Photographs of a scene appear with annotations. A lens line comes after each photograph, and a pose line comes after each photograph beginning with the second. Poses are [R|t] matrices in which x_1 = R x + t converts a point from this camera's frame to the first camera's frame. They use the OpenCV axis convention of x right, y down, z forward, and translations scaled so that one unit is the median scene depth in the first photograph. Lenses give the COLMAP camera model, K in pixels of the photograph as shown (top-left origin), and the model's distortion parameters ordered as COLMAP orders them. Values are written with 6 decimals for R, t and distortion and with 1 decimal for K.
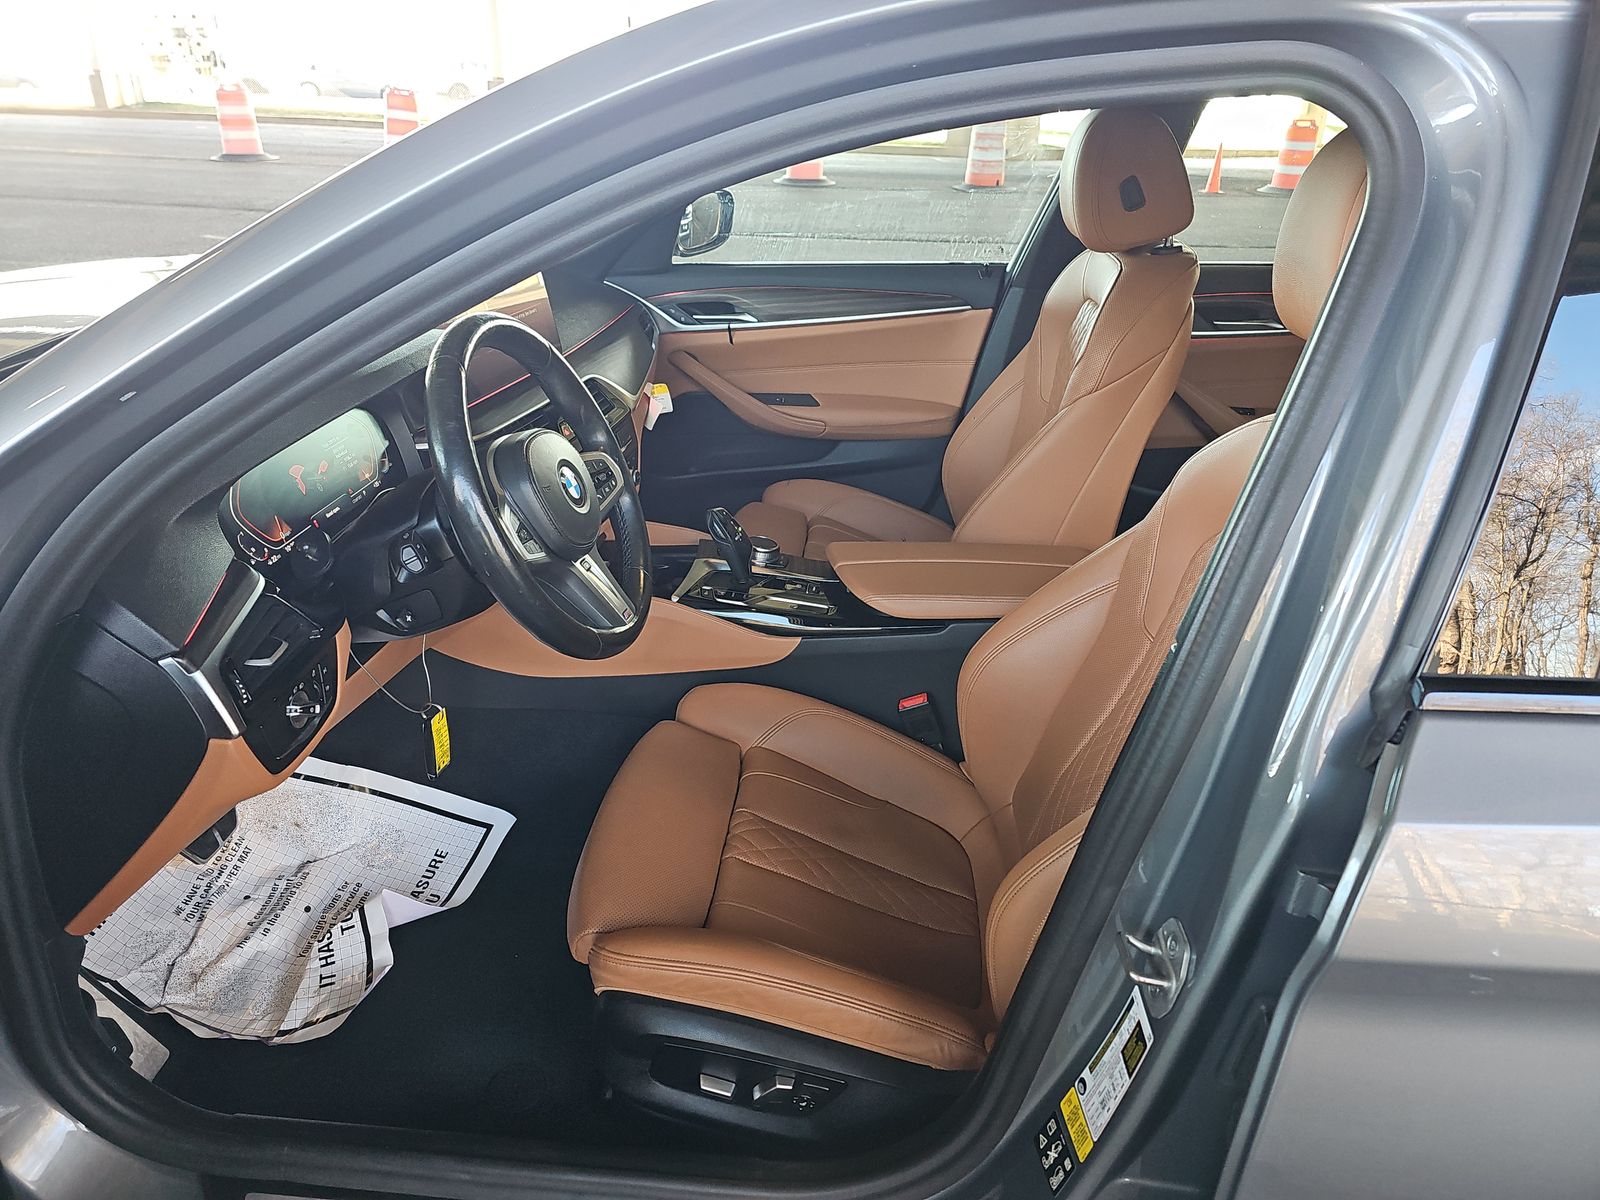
lens RADIAL K [[1062.8, 0, 806.6], [0, 1062.8, 599.5], [0, 0, 1]] dist [0.035124, -0.006274]
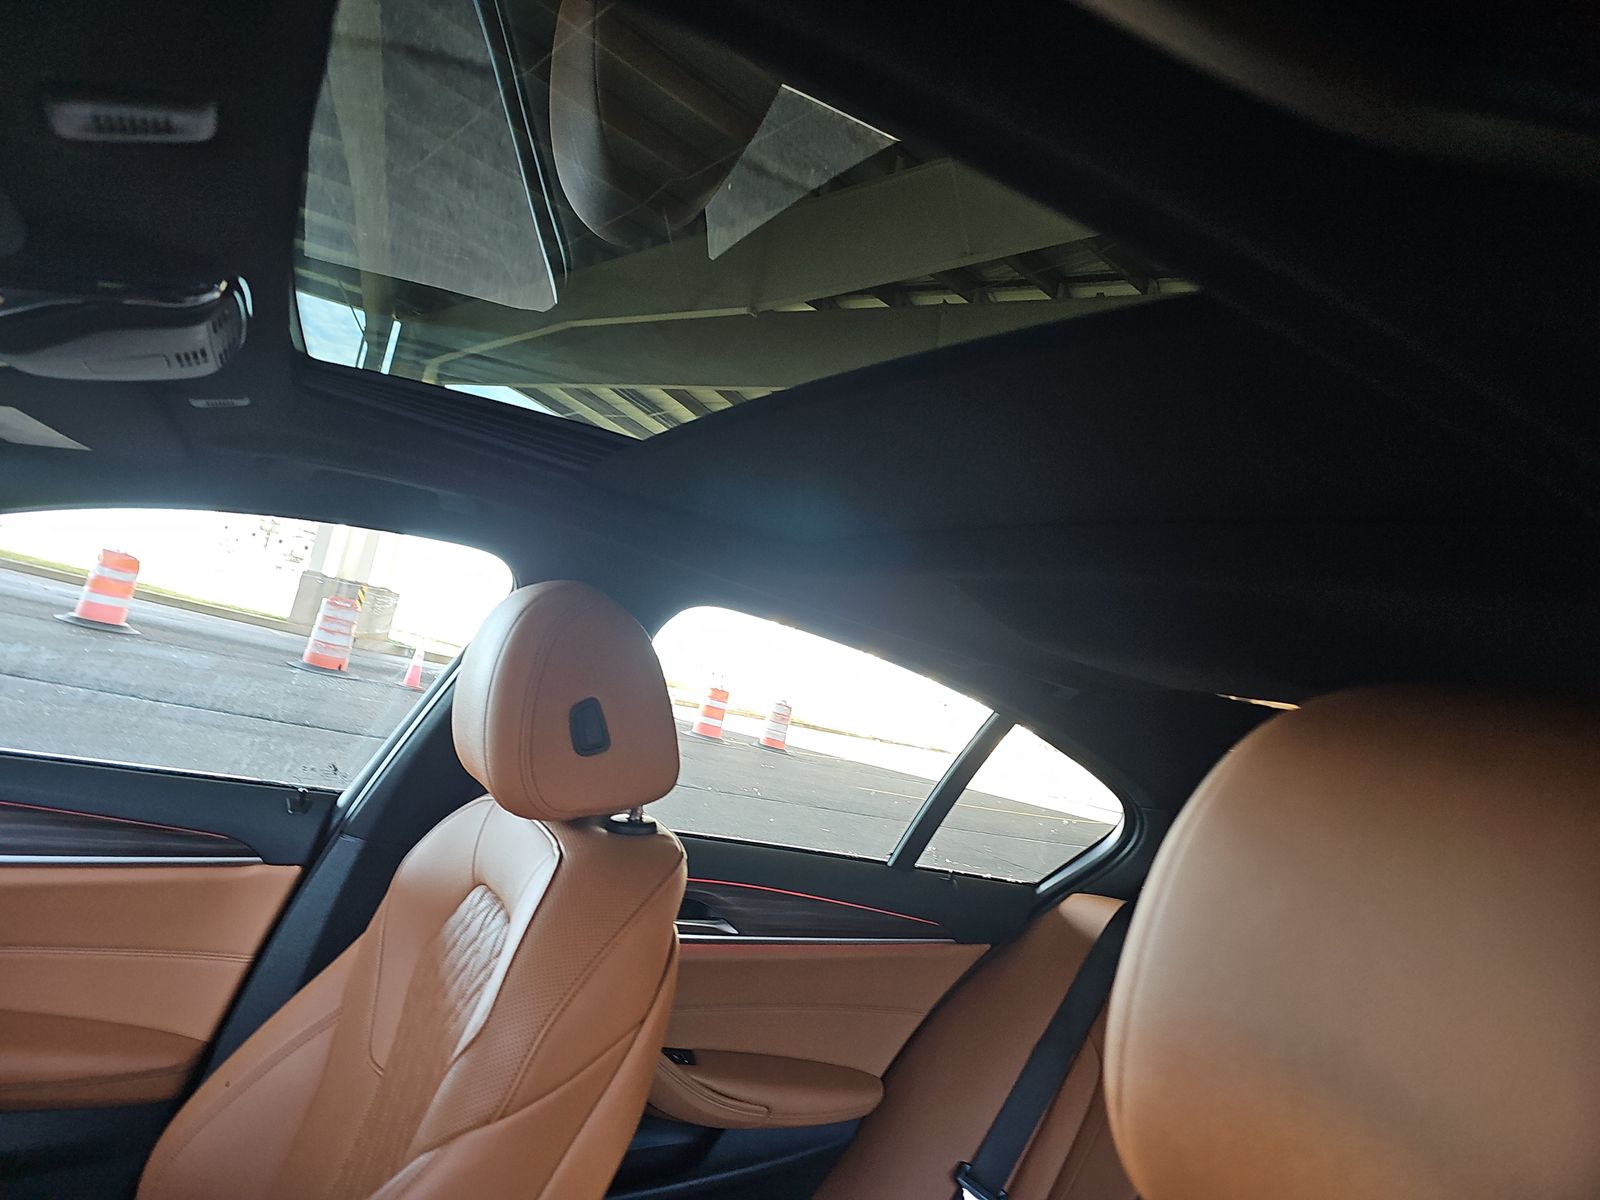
lens RADIAL K [[1062.8, 0, 793.2], [0, 1062.8, 592.4], [0, 0, 1]] dist [0.035124, -0.006274]
pose [[0.828238, 0.220523, 0.515161, 0.064003], [0.033745, 0.898018, -0.438663, -0.144935], [-0.559359, 0.380701, 0.736331, 0.374391]]
